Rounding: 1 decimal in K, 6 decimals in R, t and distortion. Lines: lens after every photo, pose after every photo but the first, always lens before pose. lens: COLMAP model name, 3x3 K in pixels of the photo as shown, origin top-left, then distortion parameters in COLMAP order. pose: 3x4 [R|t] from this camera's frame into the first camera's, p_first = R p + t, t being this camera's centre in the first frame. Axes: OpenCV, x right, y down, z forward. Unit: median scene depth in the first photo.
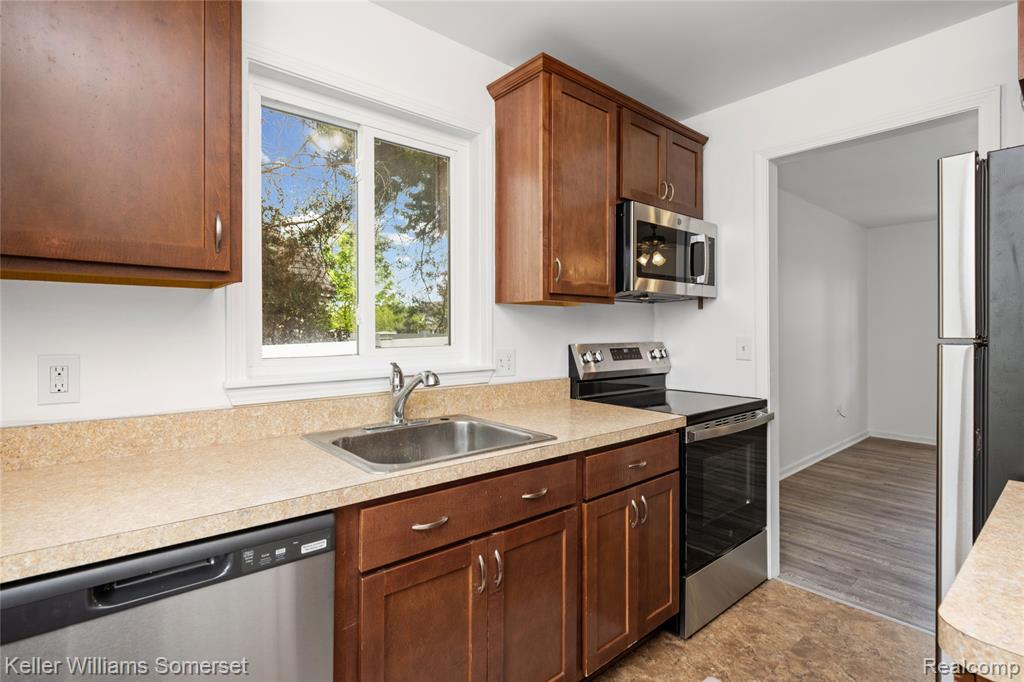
lens RADIAL K [[488.5, 0, 514.1], [0, 488.5, 334.4], [0, 0, 1]] dist [0.000608, -0.001414]
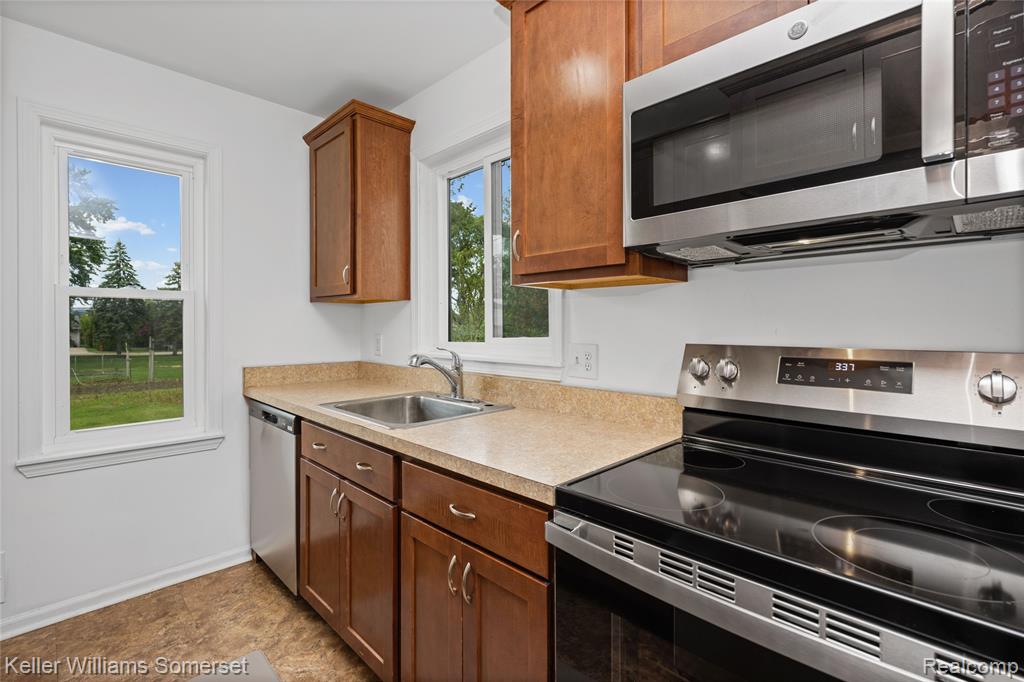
lens RADIAL K [[469.2, 0, 516.8], [0, 469.2, 330.1], [0, 0, 1]] dist [0.004731, -0.002656]
pose [[0.096096, 0.003849, -0.995365, 1.026614], [-0.015624, 0.999875, 0.002358, 0.007174], [0.995249, 0.015325, 0.096144, 1.118833]]
